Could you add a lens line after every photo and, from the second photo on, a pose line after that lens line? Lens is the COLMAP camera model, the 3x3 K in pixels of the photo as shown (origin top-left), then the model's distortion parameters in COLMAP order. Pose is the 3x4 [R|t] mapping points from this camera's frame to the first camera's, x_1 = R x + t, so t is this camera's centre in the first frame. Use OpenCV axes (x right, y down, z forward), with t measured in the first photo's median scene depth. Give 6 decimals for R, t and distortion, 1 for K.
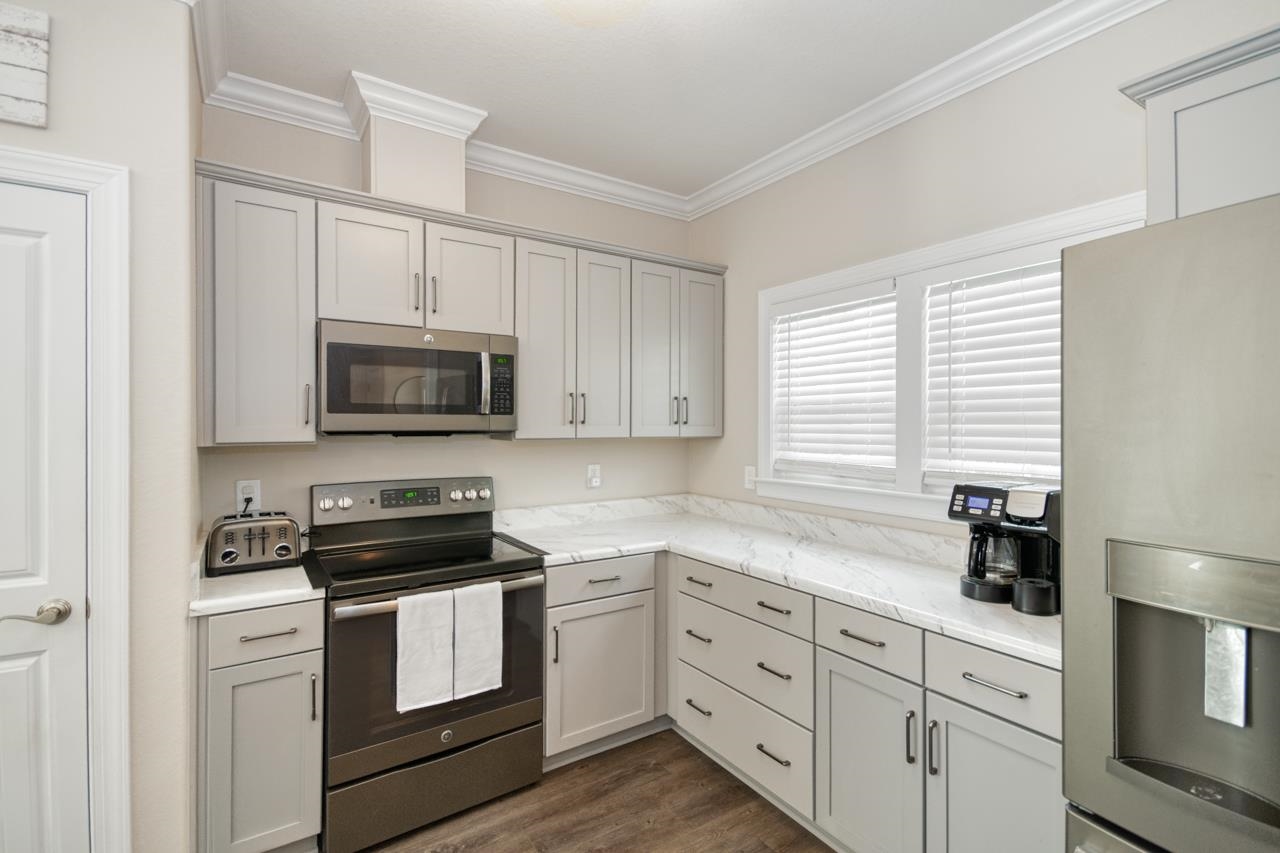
lens RADIAL K [[584.8, 0, 656.9], [0, 584.8, 424.1], [0, 0, 1]] dist [0.017993, -0.009953]
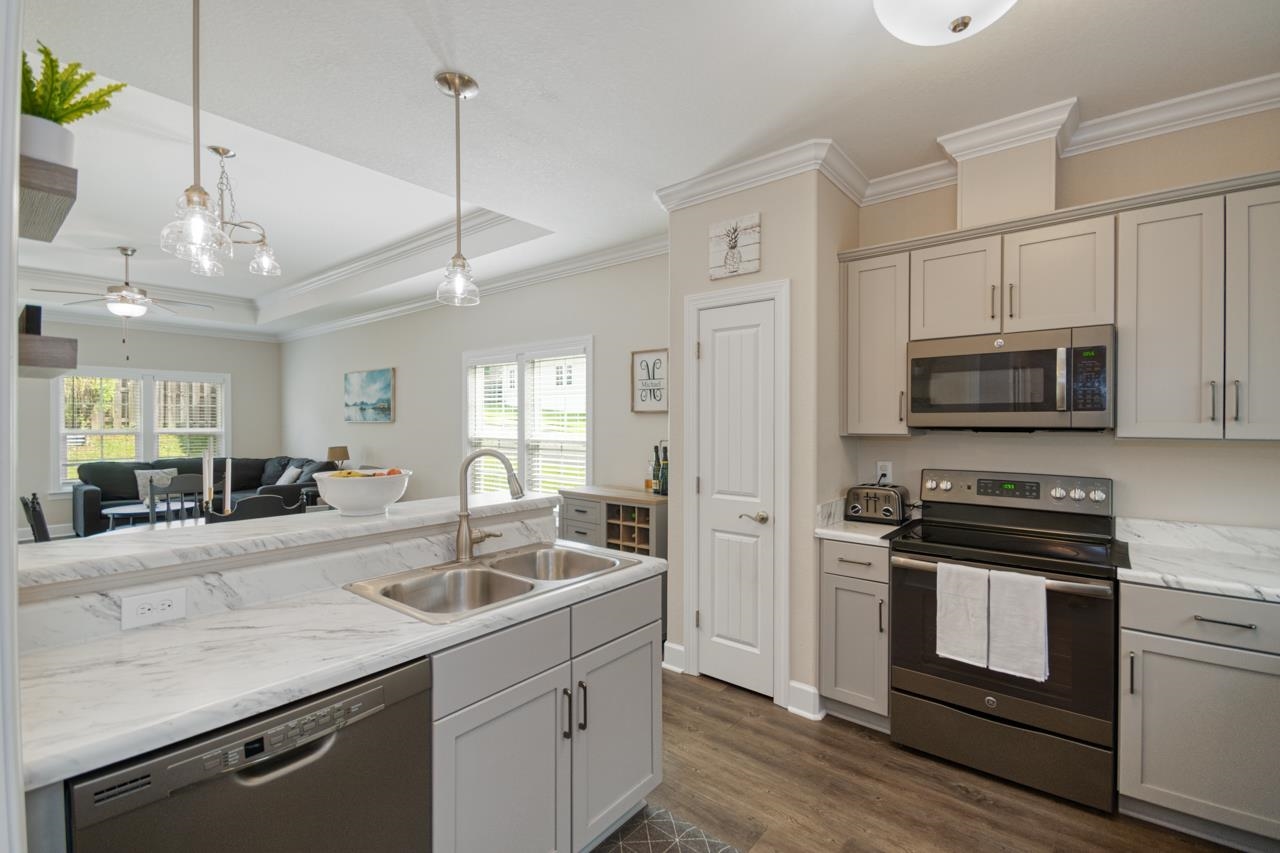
lens RADIAL K [[562.3, 0, 640.0], [0, 562.3, 426.5], [0, 0, 1]] dist [-0.000784, -0.000136]
pose [[0.273704, 0.005274, -0.961800, 0.430393], [-0.001221, 0.999986, 0.005137, 0.005521], [0.961813, -0.000232, 0.273707, 0.065395]]
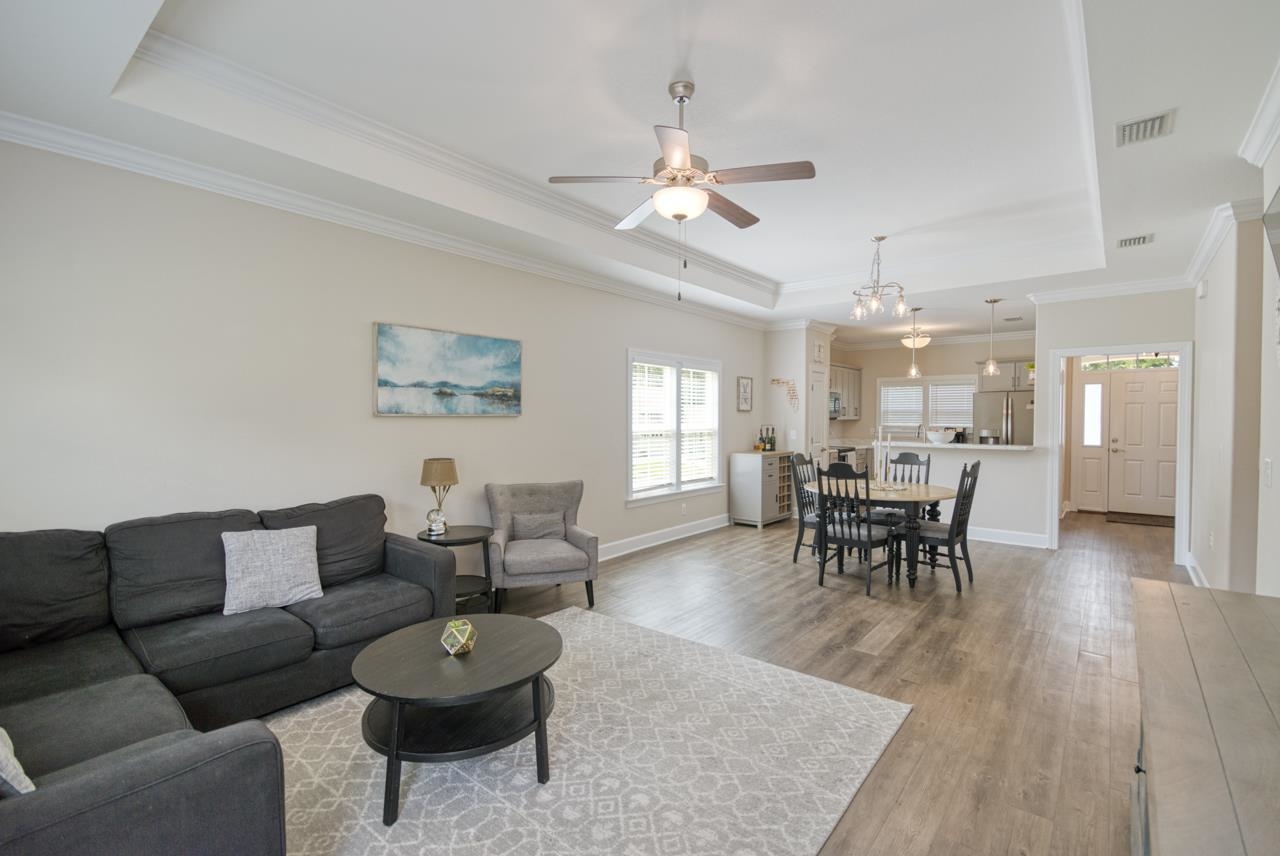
lens RADIAL K [[576.9, 0, 640.0], [0, 576.9, 428.0], [0, 0, 1]] dist [0.000820, -0.000035]
pose [[0.960579, -0.006661, 0.277927, -2.524363], [0.000672, 0.999766, 0.021639, -0.001011], [-0.278006, -0.020599, 0.960358, -2.275909]]
